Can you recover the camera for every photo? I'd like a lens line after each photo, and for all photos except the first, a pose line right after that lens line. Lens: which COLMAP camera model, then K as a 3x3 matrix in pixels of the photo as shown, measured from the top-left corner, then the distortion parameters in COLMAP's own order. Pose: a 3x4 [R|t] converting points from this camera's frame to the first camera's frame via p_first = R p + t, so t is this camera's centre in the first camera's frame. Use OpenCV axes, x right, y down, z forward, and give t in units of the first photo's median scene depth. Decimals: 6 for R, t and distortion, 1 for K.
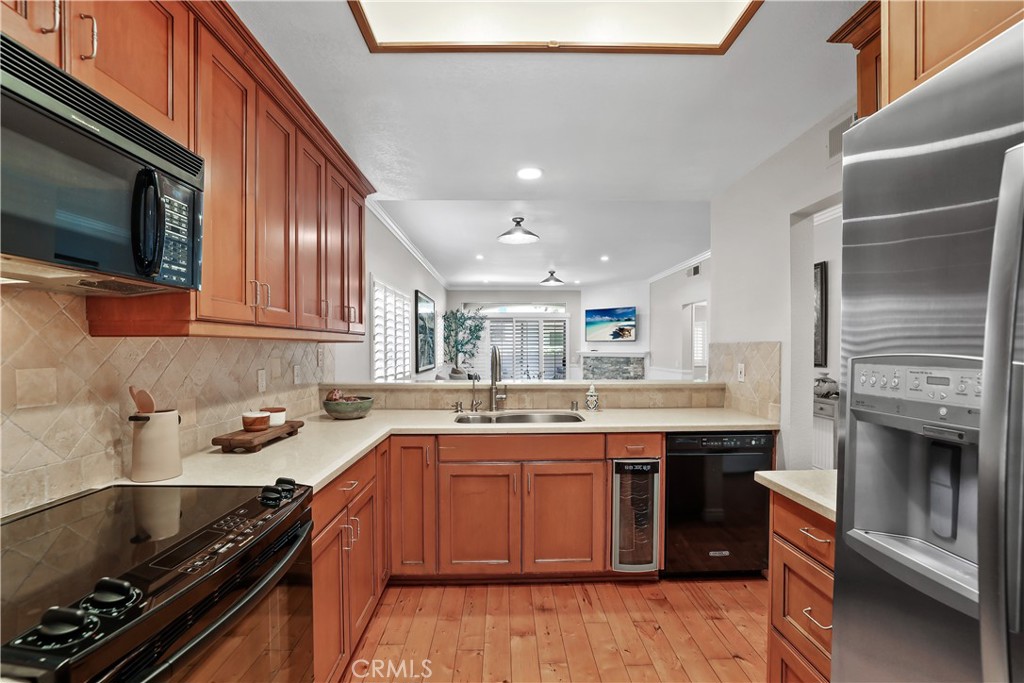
lens RADIAL K [[450.2, 0, 511.3], [0, 450.2, 338.2], [0, 0, 1]] dist [-0.047595, 0.016860]
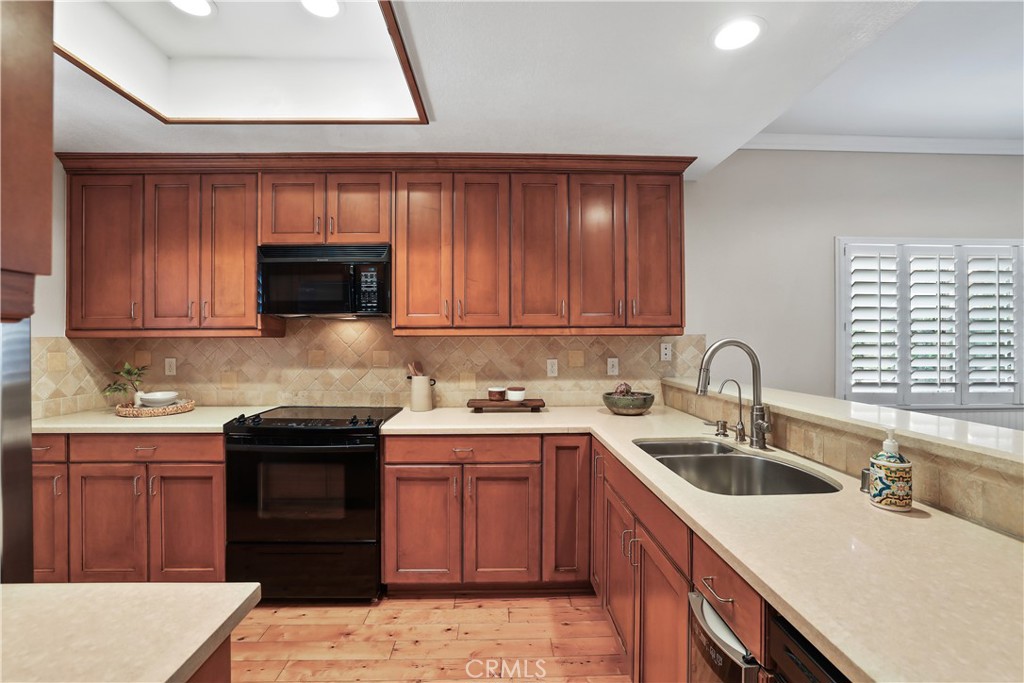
lens RADIAL K [[450.2, 0, 511.3], [0, 450.2, 338.2], [0, 0, 1]] dist [-0.047595, 0.016860]
pose [[0.006096, -0.003465, -0.999975, 1.200145], [0.026330, 0.999648, -0.003303, 0.021192], [0.999635, -0.026309, 0.006185, 1.442930]]
